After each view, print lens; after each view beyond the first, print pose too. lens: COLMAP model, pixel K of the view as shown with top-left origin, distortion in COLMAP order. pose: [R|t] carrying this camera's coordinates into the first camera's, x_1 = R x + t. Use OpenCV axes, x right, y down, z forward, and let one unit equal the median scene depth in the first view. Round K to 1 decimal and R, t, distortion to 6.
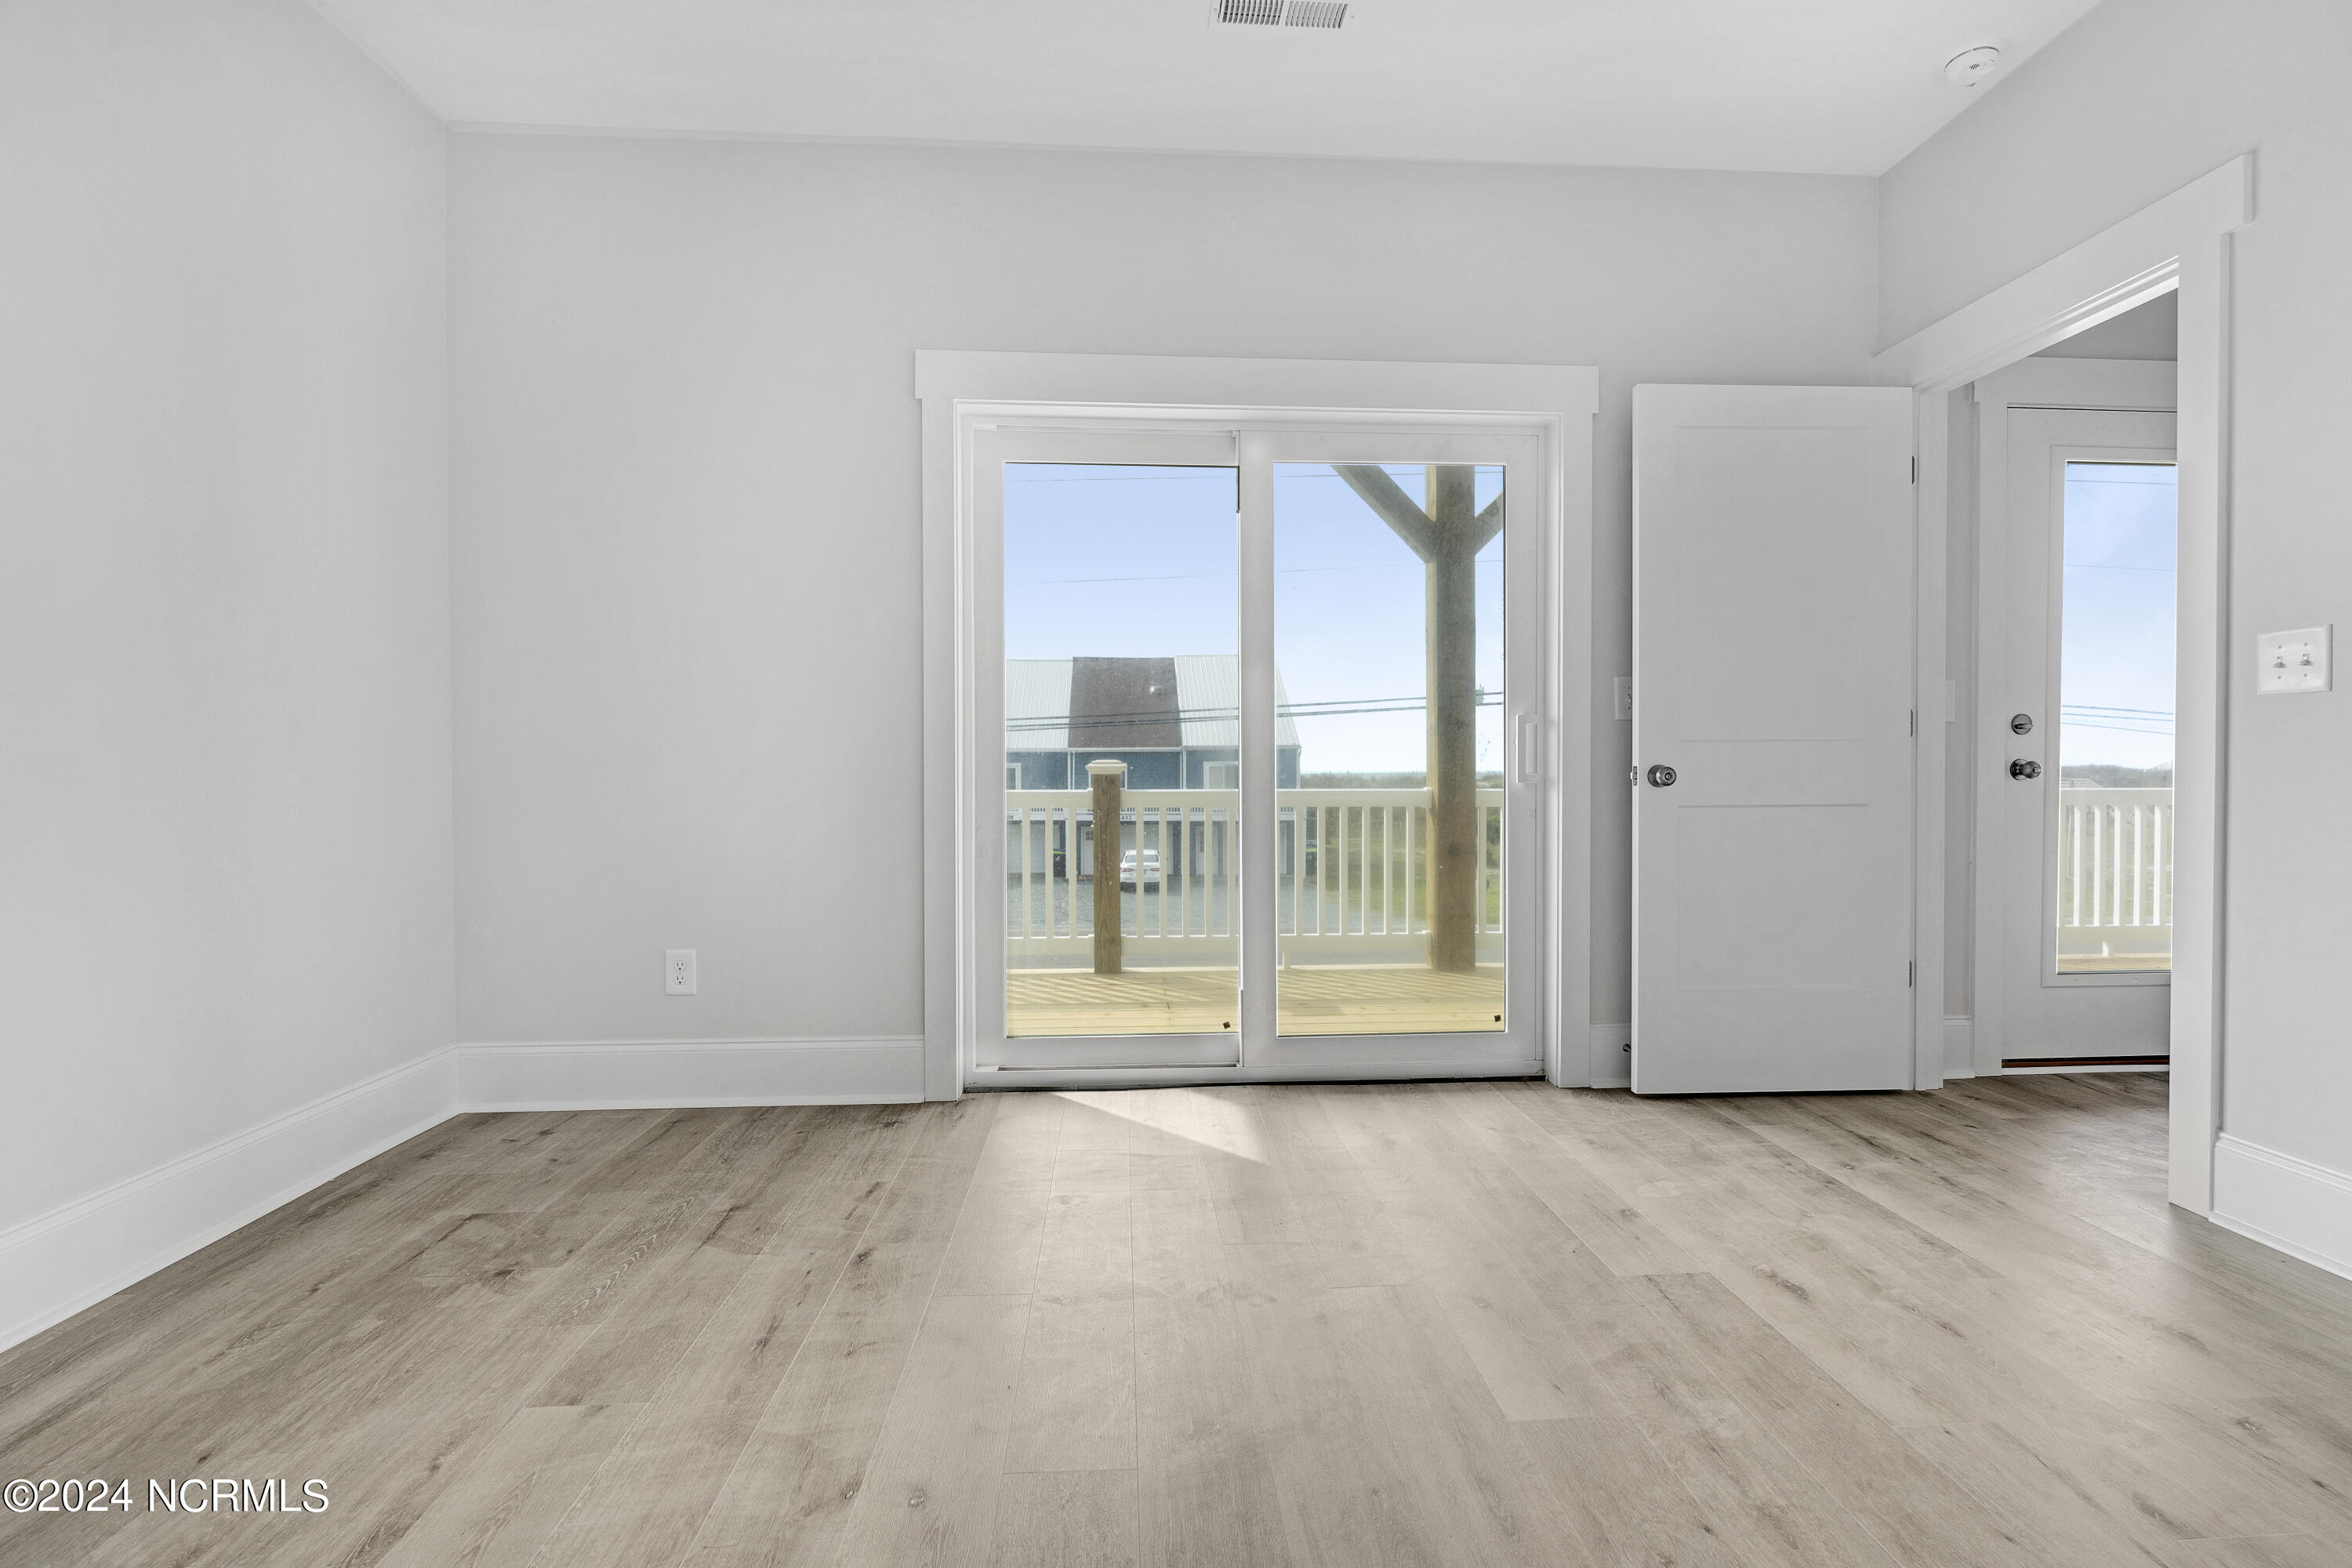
lens RADIAL K [[1084.9, 0, 1181.2], [0, 1084.9, 772.0], [0, 0, 1]] dist [0.000993, 0.000050]
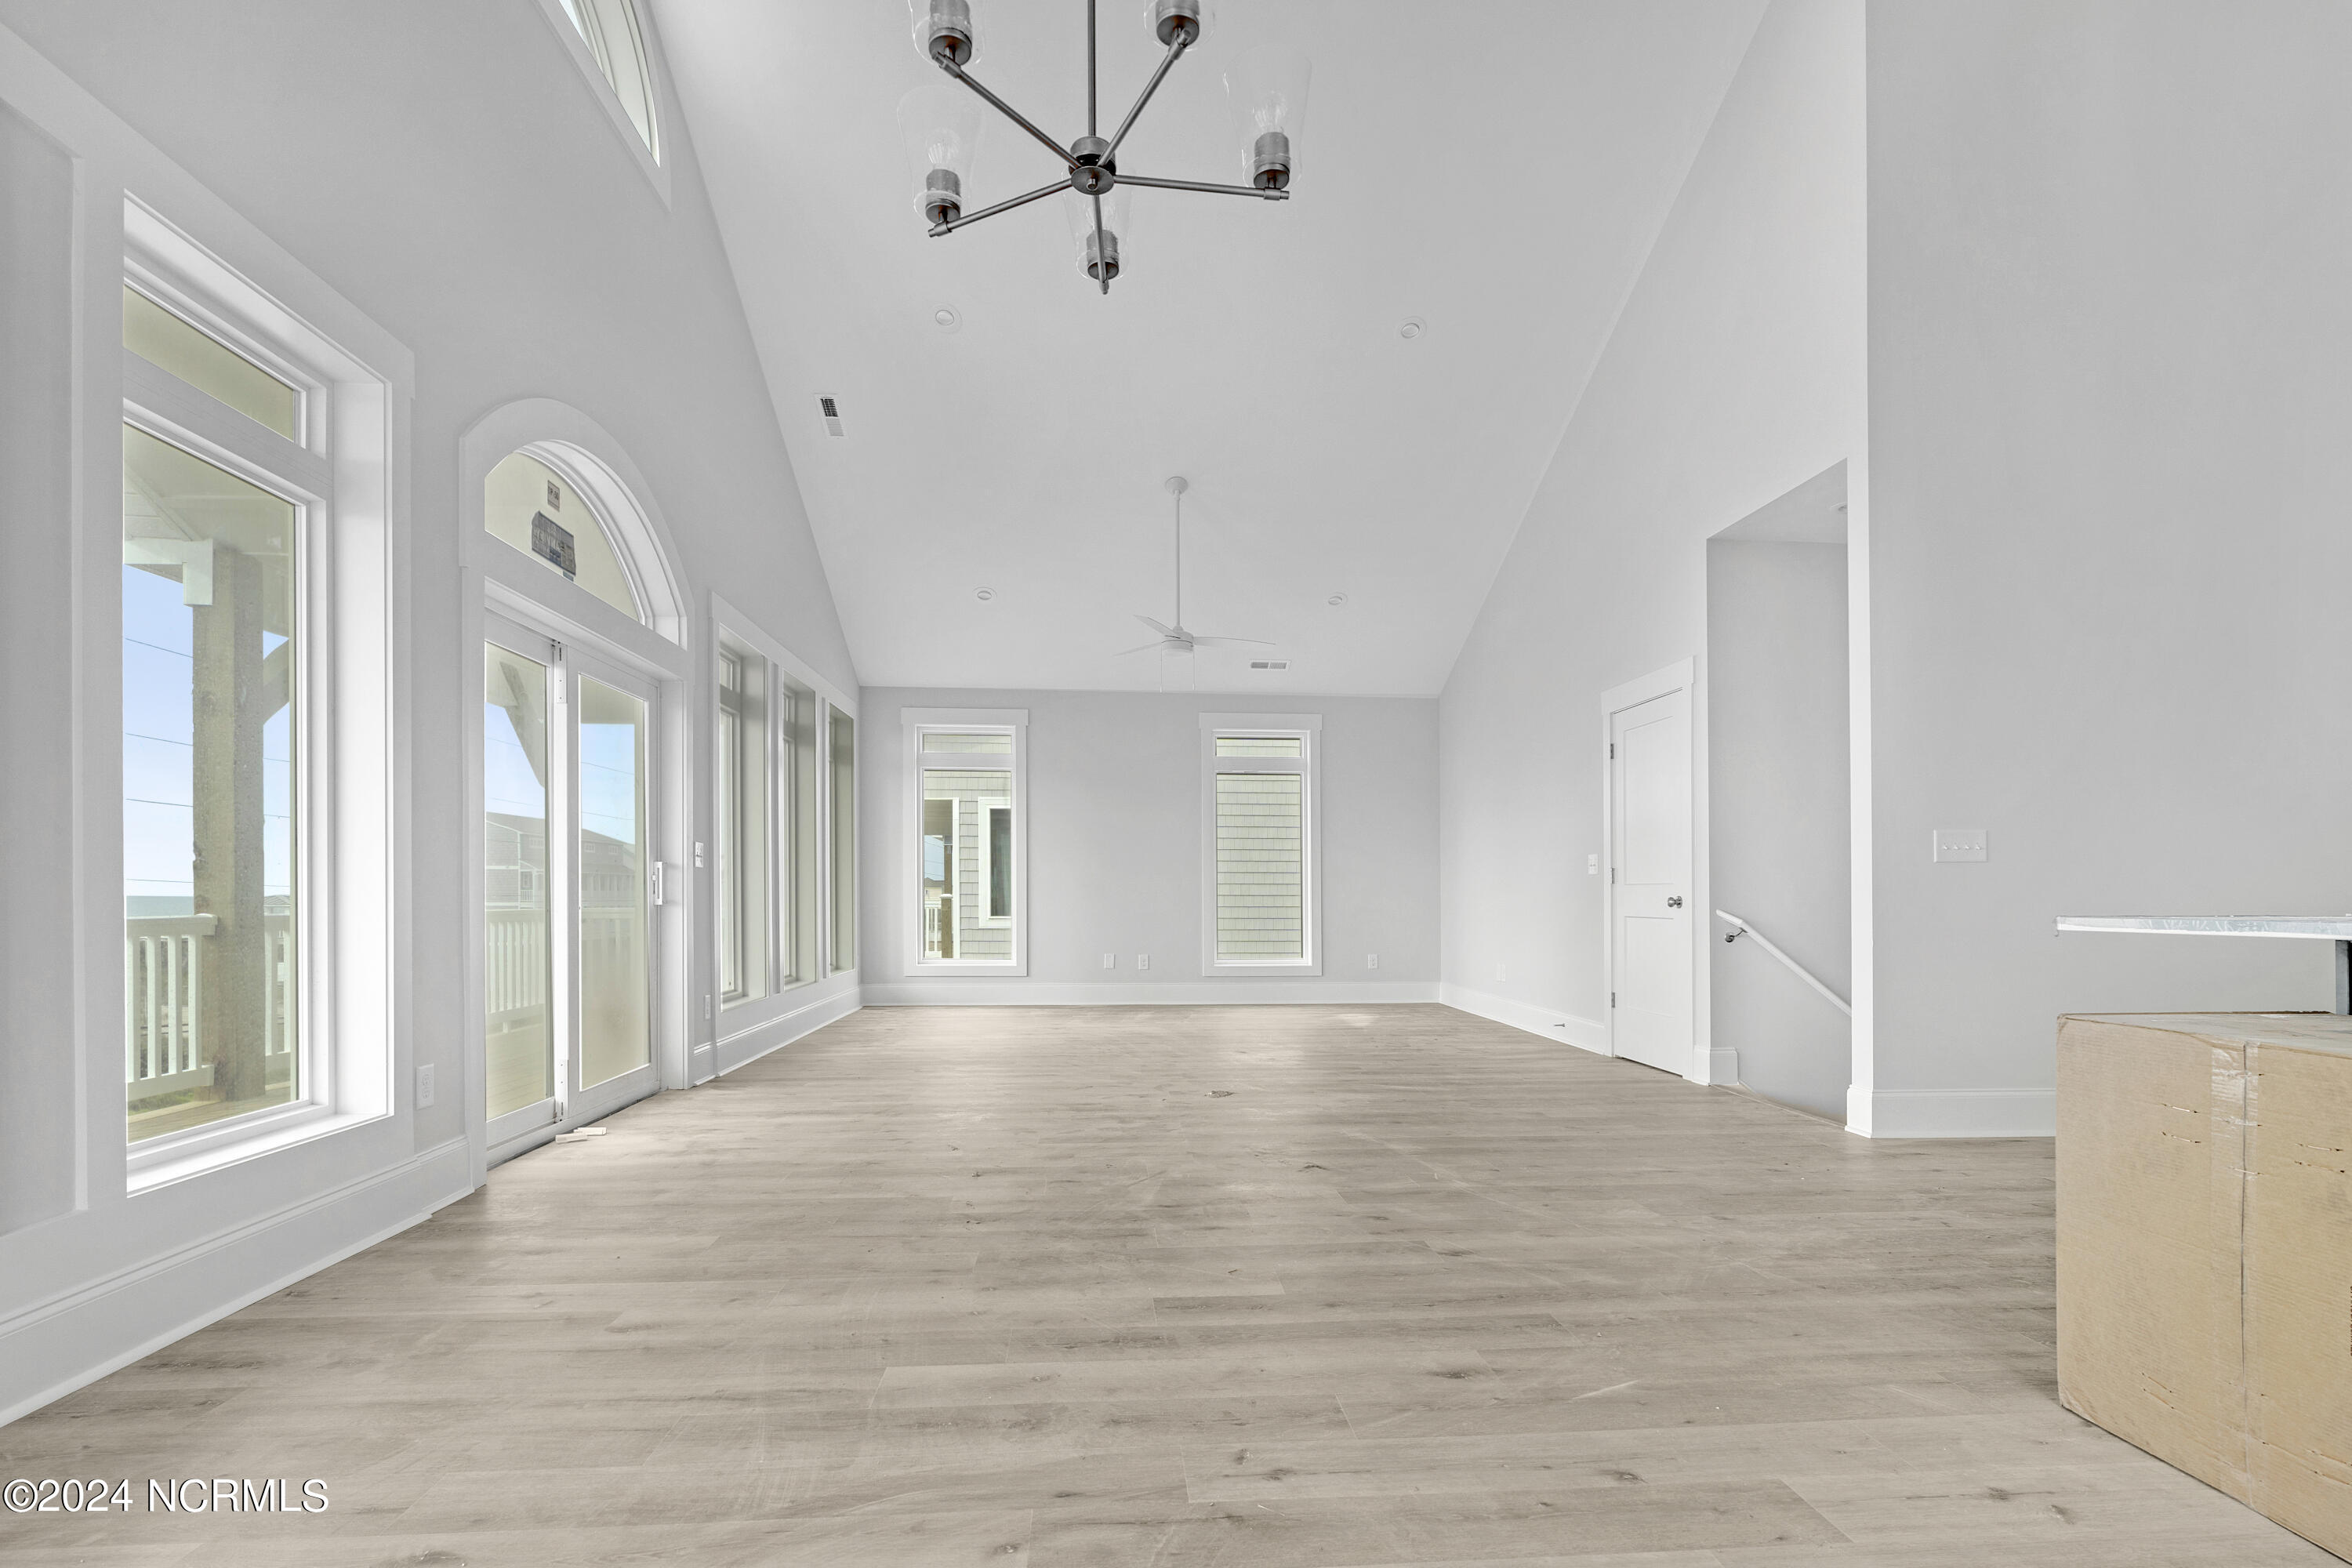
lens RADIAL K [[1084.9, 0, 1181.2], [0, 1084.9, 772.0], [0, 0, 1]] dist [0.000993, 0.000050]
pose [[-0.021065, 0.136669, 0.990393, -0.828852], [0.007818, 0.990605, -0.136532, 0.005125], [-0.999748, 0.004866, -0.021936, 0.096723]]
